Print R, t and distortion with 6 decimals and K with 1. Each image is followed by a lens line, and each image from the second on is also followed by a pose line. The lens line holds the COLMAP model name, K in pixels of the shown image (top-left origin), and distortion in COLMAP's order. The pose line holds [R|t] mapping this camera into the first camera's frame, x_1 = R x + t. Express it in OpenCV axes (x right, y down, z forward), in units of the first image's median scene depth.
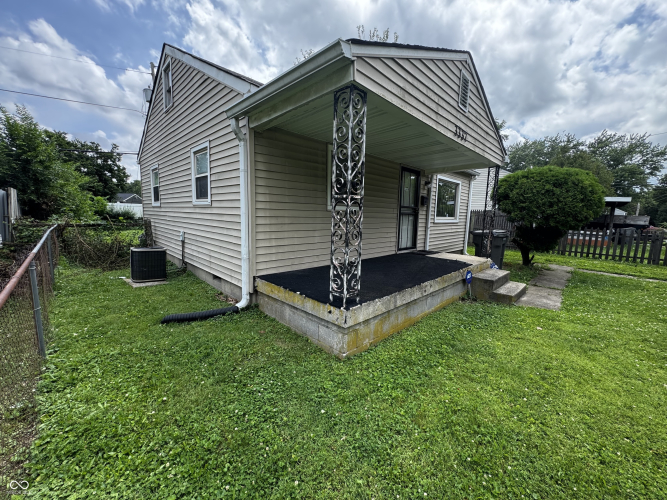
lens RADIAL K [[267.3, 0, 333.5], [0, 267.3, 250.0], [0, 0, 1]] dist [-0.007630, -0.000357]
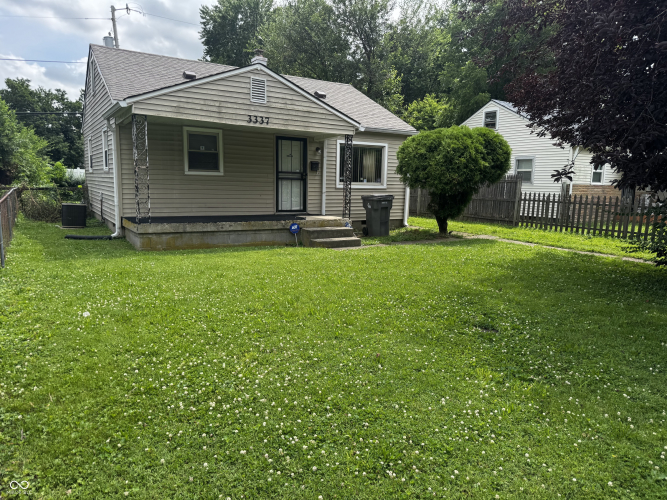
lens RADIAL K [[470.3, 0, 333.5], [0, 470.3, 250.0], [0, 0, 1]] dist [0.058107, -0.080509]
pose [[0.976014, 0.027709, -0.215938, 0.833687], [-0.027133, 0.999616, 0.005633, 0.133318], [0.216011, 0.000361, 0.976391, -0.793870]]
